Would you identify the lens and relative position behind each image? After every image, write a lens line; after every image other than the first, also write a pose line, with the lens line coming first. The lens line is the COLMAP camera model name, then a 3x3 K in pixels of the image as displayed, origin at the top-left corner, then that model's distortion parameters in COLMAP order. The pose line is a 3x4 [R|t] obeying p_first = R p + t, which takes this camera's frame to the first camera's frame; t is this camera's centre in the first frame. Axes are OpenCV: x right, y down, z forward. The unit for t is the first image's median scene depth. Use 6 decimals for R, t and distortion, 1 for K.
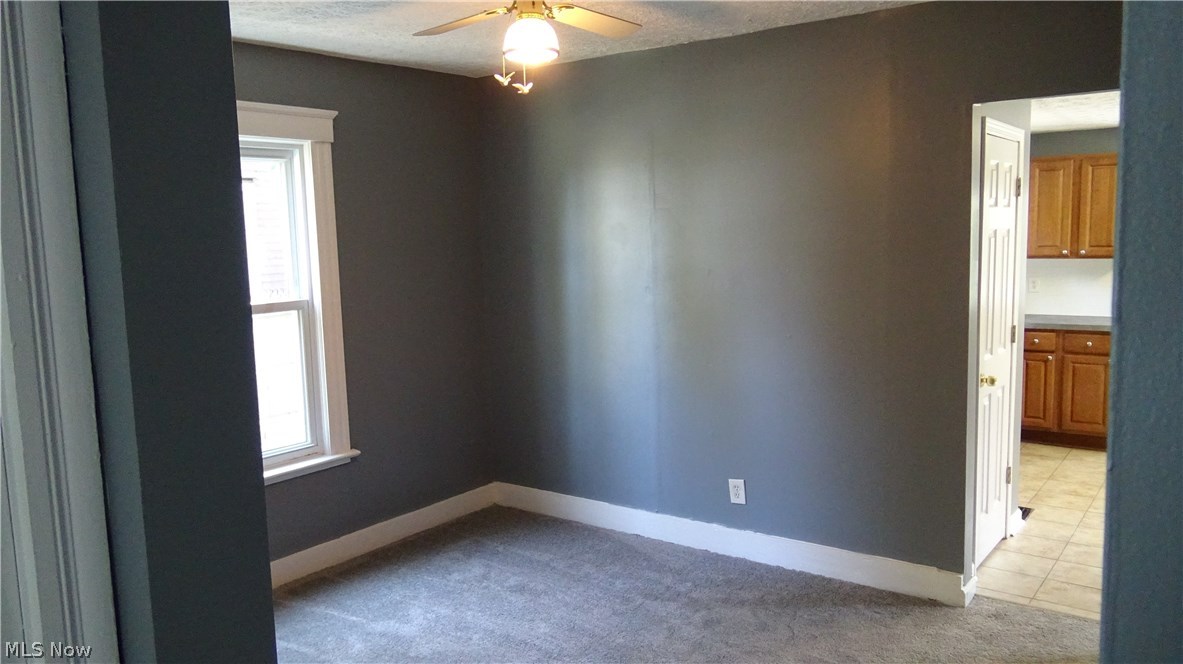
lens RADIAL K [[871.4, 0, 591.5], [0, 871.4, 332.0], [0, 0, 1]] dist [-0.005264, -0.003789]
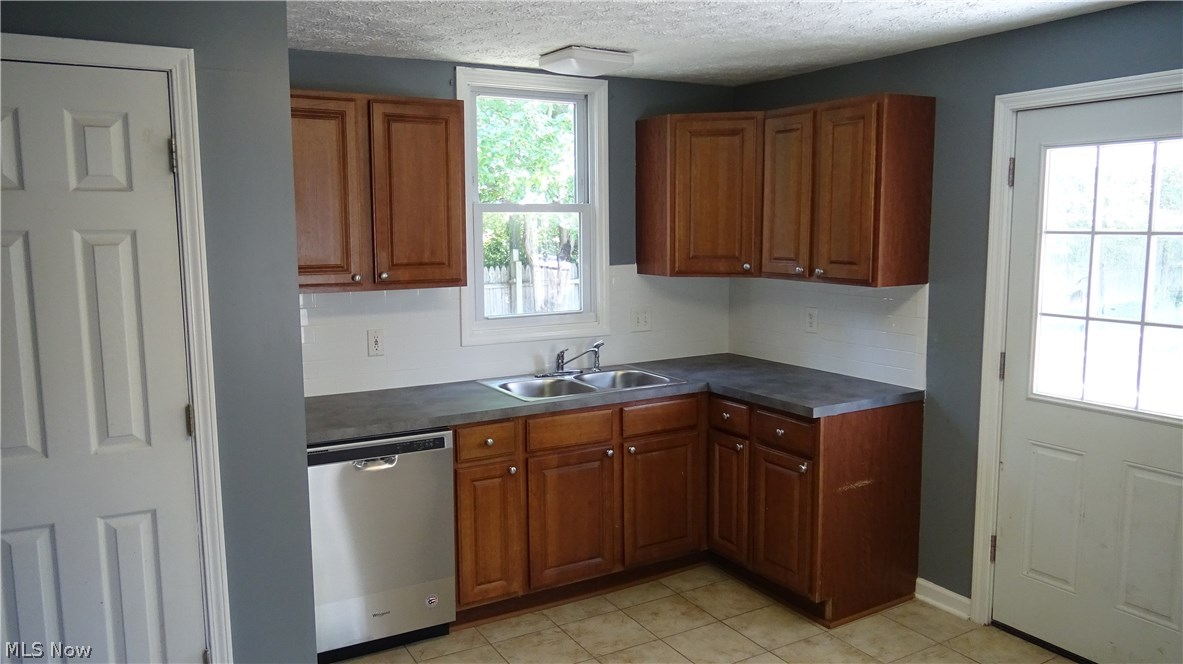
lens RADIAL K [[871.4, 0, 591.5], [0, 871.4, 332.0], [0, 0, 1]] dist [-0.005264, -0.003789]
pose [[0.926092, 0.067732, -0.371169, 0.650248], [-0.061133, 0.997693, 0.029531, -0.060117], [0.372313, -0.004658, 0.928096, 0.407570]]
